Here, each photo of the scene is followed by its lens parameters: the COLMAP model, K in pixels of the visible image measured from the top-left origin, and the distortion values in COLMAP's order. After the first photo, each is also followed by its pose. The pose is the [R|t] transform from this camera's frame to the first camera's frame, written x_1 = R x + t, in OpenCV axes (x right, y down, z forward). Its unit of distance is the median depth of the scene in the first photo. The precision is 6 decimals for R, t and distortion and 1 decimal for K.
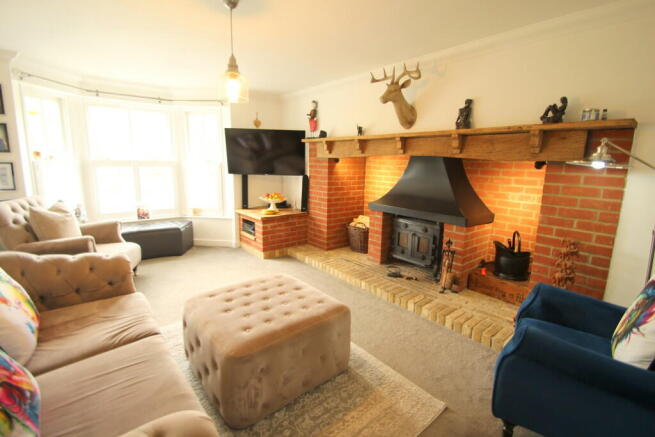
lens RADIAL K [[306.3, 0, 327.4], [0, 306.3, 214.9], [0, 0, 1]] dist [-0.001134, -0.000924]
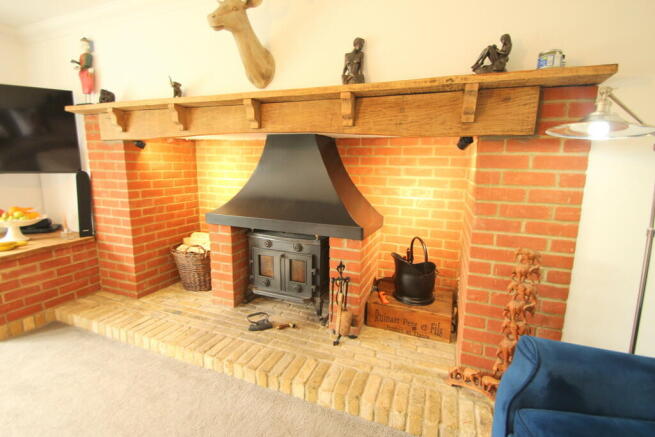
lens RADIAL K [[306.3, 0, 327.4], [0, 306.3, 214.9], [0, 0, 1]] dist [-0.001134, -0.000924]
pose [[0.874479, -0.085515, 0.477466, 0.067522], [0.086397, 0.996057, 0.020160, -0.033671], [-0.477307, 0.023622, 0.878419, 0.422058]]
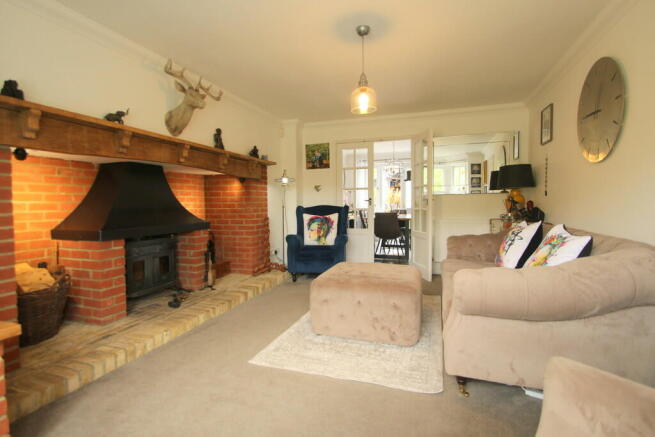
lens RADIAL K [[315.2, 0, 327.8], [0, 315.2, 201.4], [0, 0, 1]] dist [-0.000661, -0.000245]
pose [[-0.518774, -0.010653, 0.854845, -0.808317], [0.149226, 0.983443, 0.102816, -0.118282], [-0.841787, 0.180903, -0.508595, 1.154084]]
